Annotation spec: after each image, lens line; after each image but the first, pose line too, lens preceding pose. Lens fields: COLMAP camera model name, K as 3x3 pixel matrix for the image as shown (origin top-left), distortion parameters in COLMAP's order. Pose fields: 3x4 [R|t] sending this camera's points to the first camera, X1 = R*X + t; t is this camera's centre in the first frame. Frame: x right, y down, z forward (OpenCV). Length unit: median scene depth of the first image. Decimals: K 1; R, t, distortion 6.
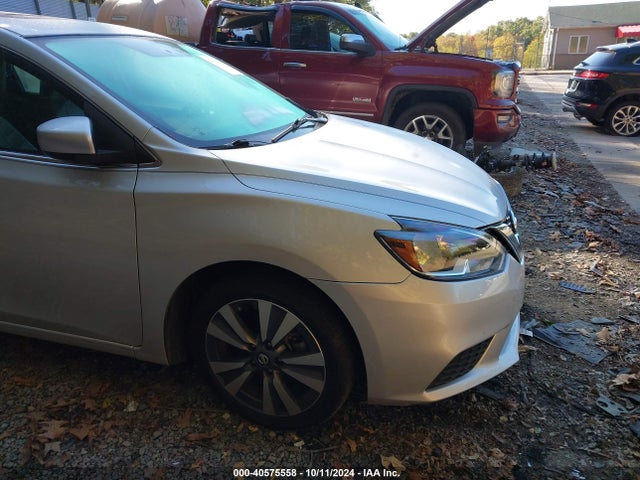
lens RADIAL K [[509.0, 0, 316.1], [0, 509.0, 232.2], [0, 0, 1]] dist [0.043199, -0.060633]
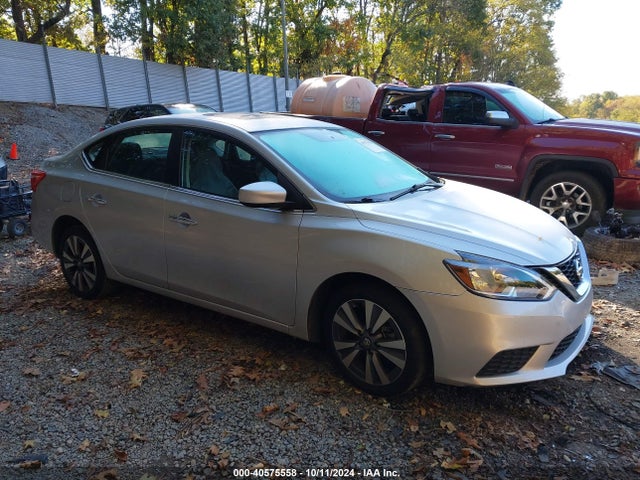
lens RADIAL K [[509.0, 0, 316.1], [0, 509.0, 232.2], [0, 0, 1]] dist [0.043199, -0.060633]
pose [[0.944742, 0.062117, -0.321877, 0.209837], [-0.097834, 0.990563, -0.095990, 0.084764], [0.312877, 0.122176, 0.941903, -0.478218]]
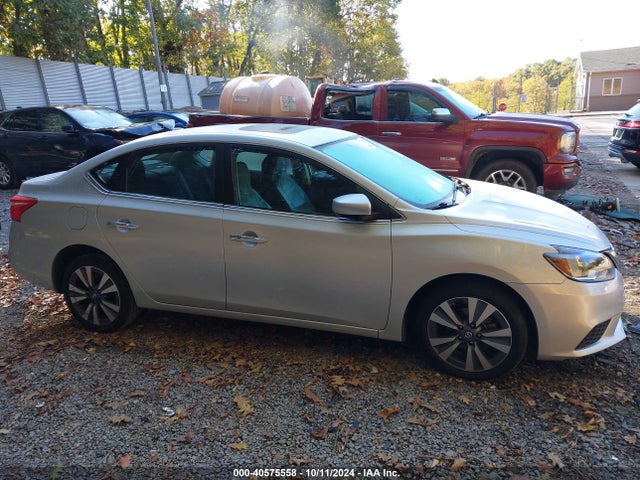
lens RADIAL K [[509.0, 0, 316.1], [0, 509.0, 232.2], [0, 0, 1]] dist [0.043199, -0.060633]
pose [[0.997729, -0.025731, -0.062246, -0.467493], [0.020218, 0.995947, -0.087635, 0.052213], [0.064249, 0.086177, 0.994206, -0.680799]]
